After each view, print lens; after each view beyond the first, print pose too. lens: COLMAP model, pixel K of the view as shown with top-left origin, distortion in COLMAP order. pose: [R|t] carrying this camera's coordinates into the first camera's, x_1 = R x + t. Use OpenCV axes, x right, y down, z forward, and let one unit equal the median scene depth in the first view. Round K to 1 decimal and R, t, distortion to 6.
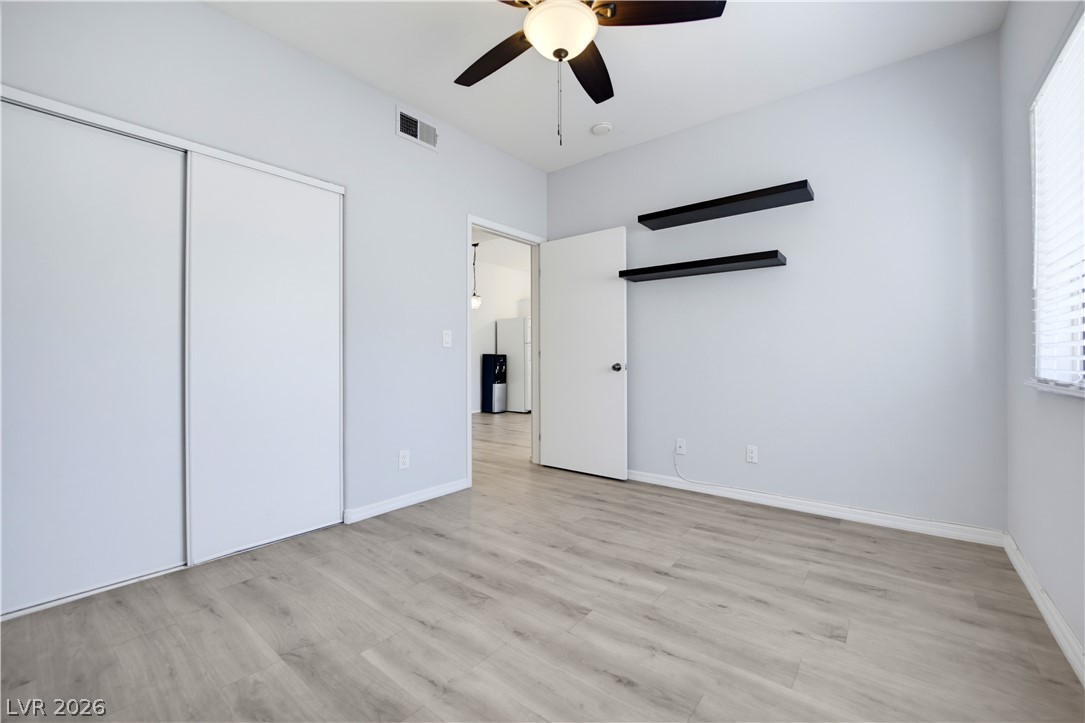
lens RADIAL K [[441.0, 0, 539.4], [0, 441.0, 360.4], [0, 0, 1]] dist [-0.022055, -0.000262]
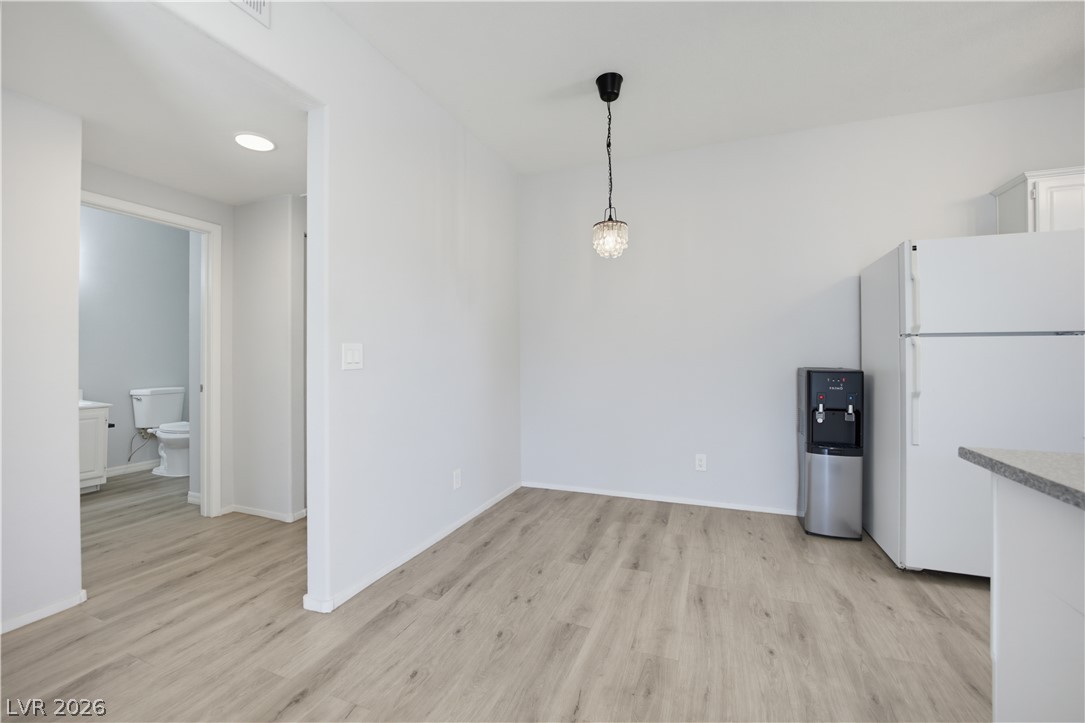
lens RADIAL K [[443.2, 0, 537.1], [0, 443.2, 352.0], [0, 0, 1]] dist [-0.022243, -0.000232]
pose [[0.295327, -0.005815, -0.955378, 0.165387], [-0.004496, 0.999962, -0.007476, -0.024126], [0.955386, 0.006503, 0.295290, 0.668606]]
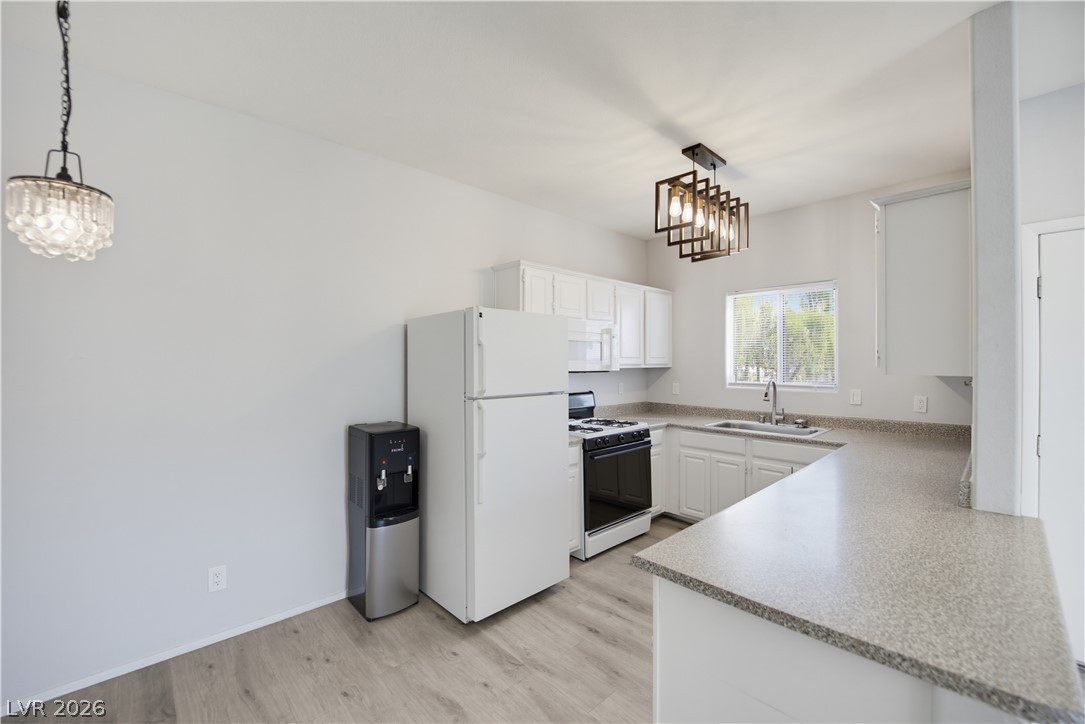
lens RADIAL K [[441.0, 0, 539.4], [0, 441.0, 360.9], [0, 0, 1]] dist [-0.022055, -0.000262]
pose [[0.990339, 0.002732, -0.138641, 0.054138], [-0.003548, 0.999978, -0.005638, -0.060437], [0.138622, 0.006076, 0.990327, 0.694883]]
